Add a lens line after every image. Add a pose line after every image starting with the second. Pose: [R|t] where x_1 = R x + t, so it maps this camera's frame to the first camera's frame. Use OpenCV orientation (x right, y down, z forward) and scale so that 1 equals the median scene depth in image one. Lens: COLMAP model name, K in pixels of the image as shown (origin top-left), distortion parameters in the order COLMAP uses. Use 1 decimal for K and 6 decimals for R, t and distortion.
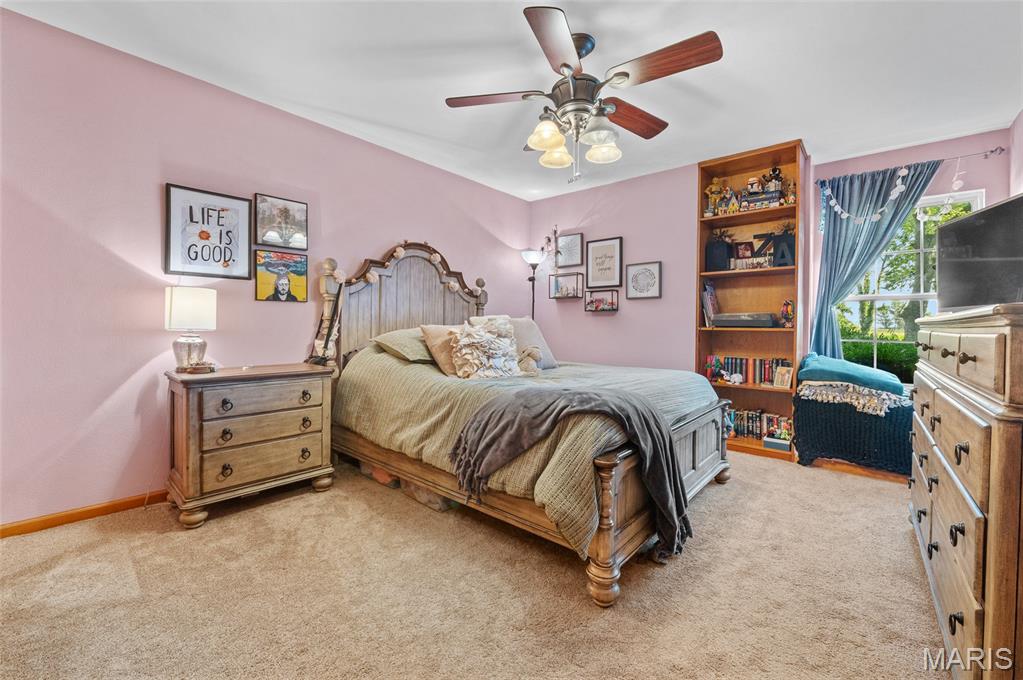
lens RADIAL K [[410.4, 0, 511.5], [0, 410.4, 321.4], [0, 0, 1]] dist [-0.008254, -0.000209]
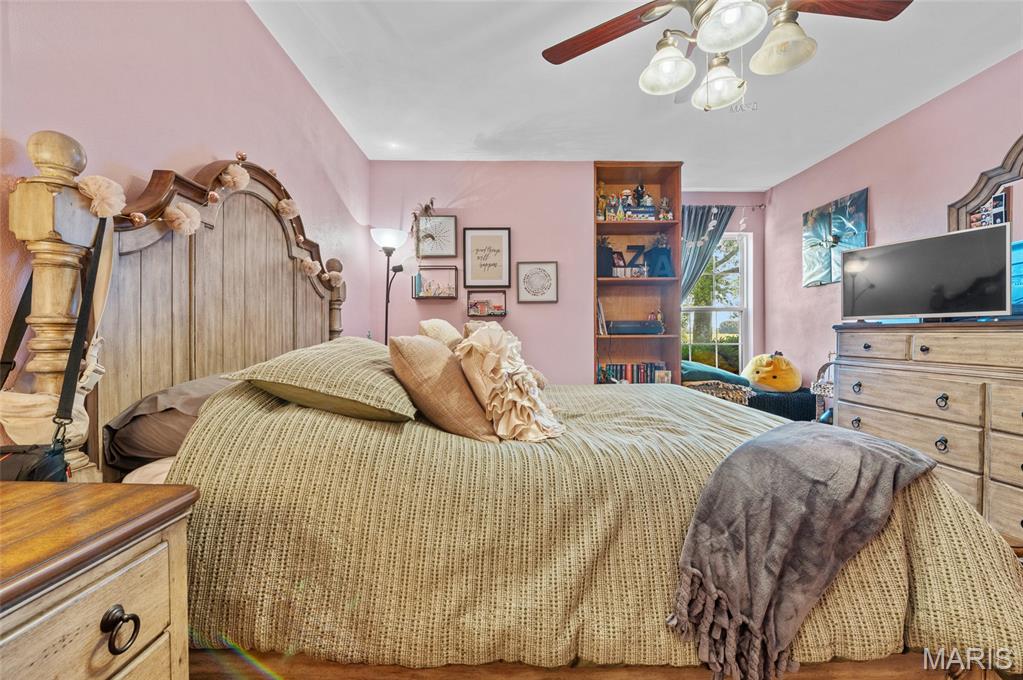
lens RADIAL K [[402.7, 0, 512.8], [0, 402.7, 334.2], [0, 0, 1]] dist [-0.001721, -0.002361]
pose [[0.754094, -0.011249, 0.656670, -0.302568], [0.004273, 0.999916, 0.012221, 0.000608], [-0.656752, -0.006410, 0.754079, 0.419725]]
